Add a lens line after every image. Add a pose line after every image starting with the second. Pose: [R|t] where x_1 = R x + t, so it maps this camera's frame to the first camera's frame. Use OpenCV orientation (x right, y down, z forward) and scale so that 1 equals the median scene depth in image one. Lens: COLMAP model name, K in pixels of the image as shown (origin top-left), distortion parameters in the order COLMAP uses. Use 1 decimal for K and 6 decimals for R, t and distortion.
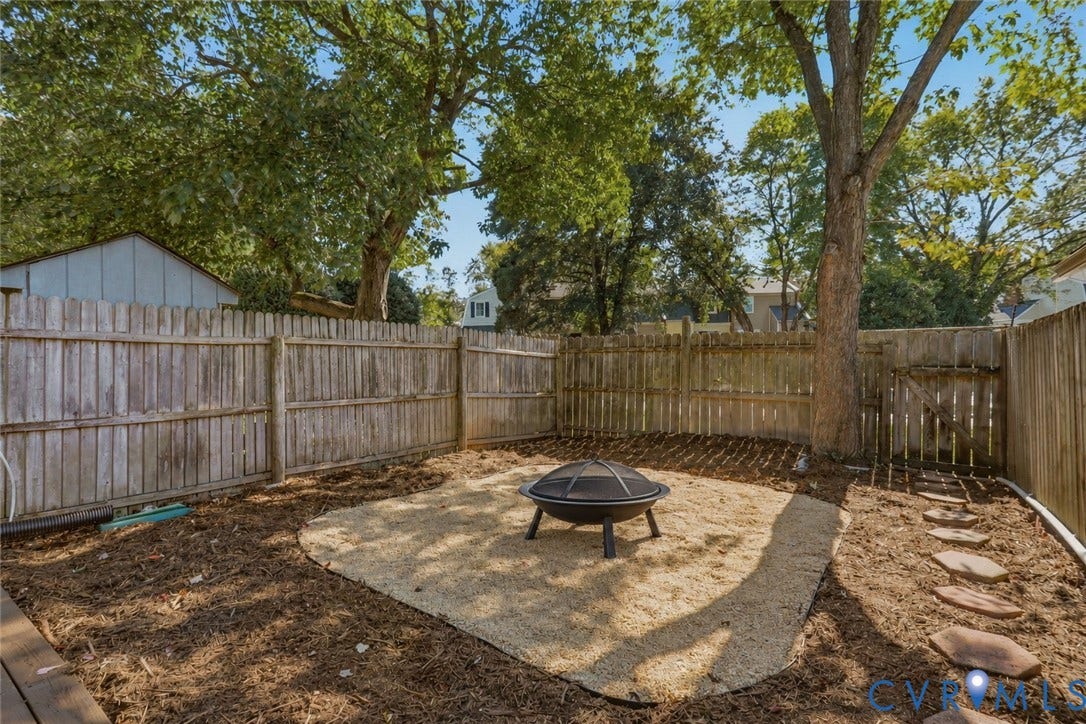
lens RADIAL K [[519.2, 0, 530.6], [0, 519.2, 361.0], [0, 0, 1]] dist [-0.001165, -0.000196]
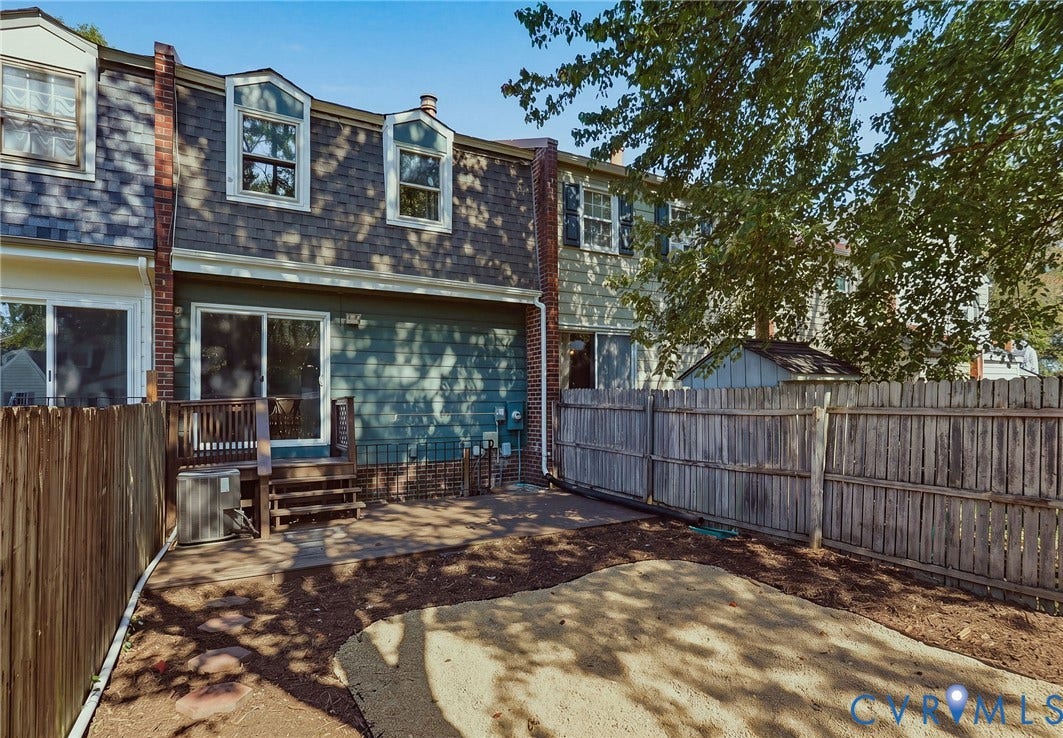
lens RADIAL K [[539.8, 0, 531.5], [0, 539.8, 369.0], [0, 0, 1]] dist [0.000076, -0.000094]
pose [[-0.427502, -0.064592, -0.901704, 0.820780], [0.004948, 0.997262, -0.073784, -0.052584], [0.904001, -0.036005, -0.426012, 1.068592]]
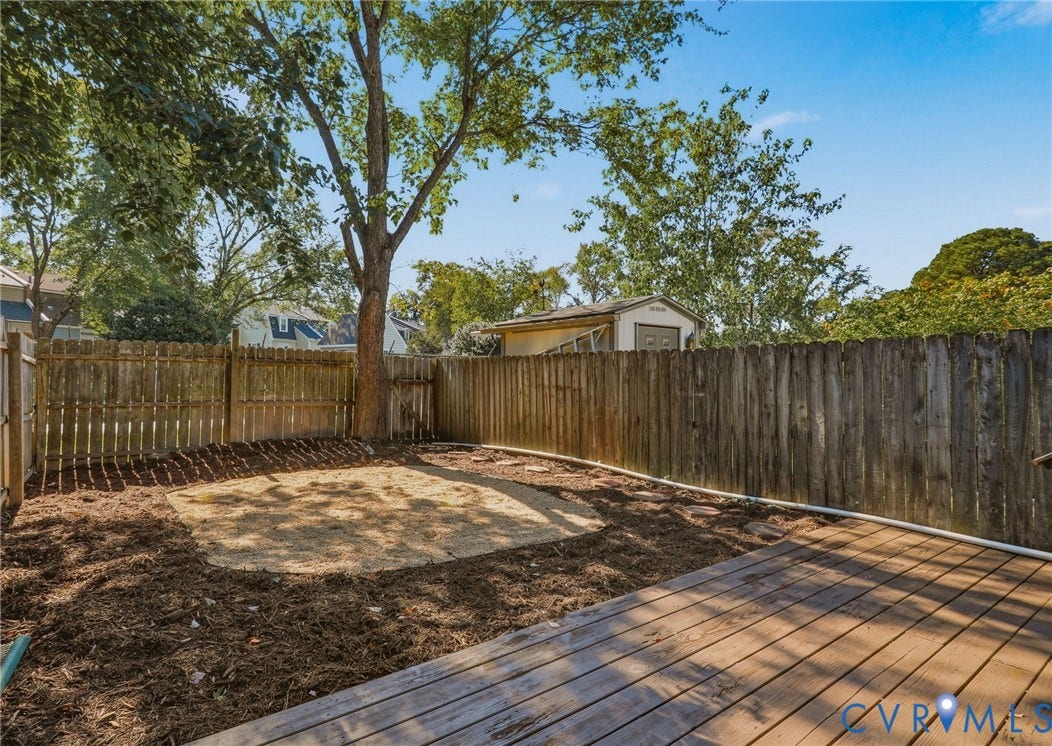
lens RADIAL K [[505.9, 0, 526.0], [0, 505.9, 373.0], [0, 0, 1]] dist [0.000039, 0.000032]
pose [[0.298664, 0.012218, 0.954280, -0.919846], [-0.013094, 0.999876, -0.008704, 0.004318], [-0.954269, -0.009896, 0.298787, 0.312074]]
